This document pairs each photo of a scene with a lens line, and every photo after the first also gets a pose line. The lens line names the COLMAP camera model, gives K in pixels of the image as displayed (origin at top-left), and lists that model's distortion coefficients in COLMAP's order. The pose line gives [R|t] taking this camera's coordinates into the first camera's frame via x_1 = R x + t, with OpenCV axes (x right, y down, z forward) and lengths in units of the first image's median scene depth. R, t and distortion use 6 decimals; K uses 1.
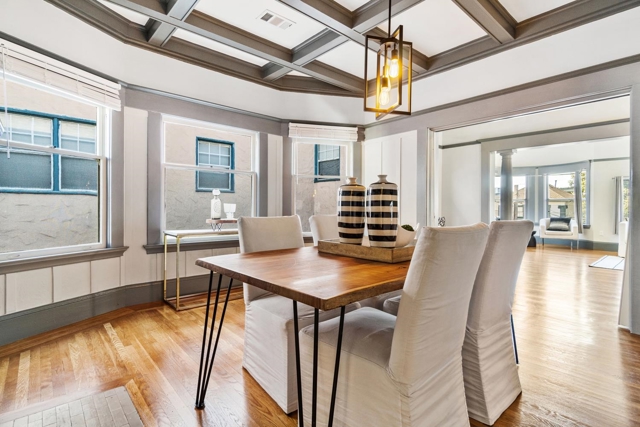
lens RADIAL K [[307.4, 0, 315.7], [0, 307.4, 209.5], [0, 0, 1]] dist [0.000279, -0.000234]
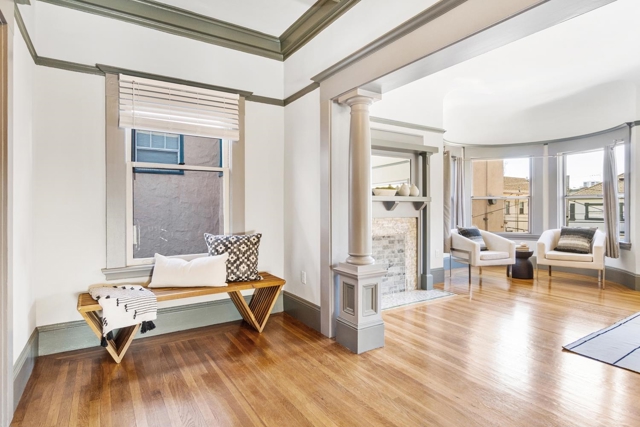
lens RADIAL K [[340.4, 0, 314.5], [0, 340.4, 208.6], [0, 0, 1]] dist [-0.001431, -0.000272]
pose [[0.989150, -0.006574, -0.146762, 0.418043], [0.006181, 0.999976, -0.003137, -0.011398], [0.146779, 0.002196, 0.989167, 0.316489]]
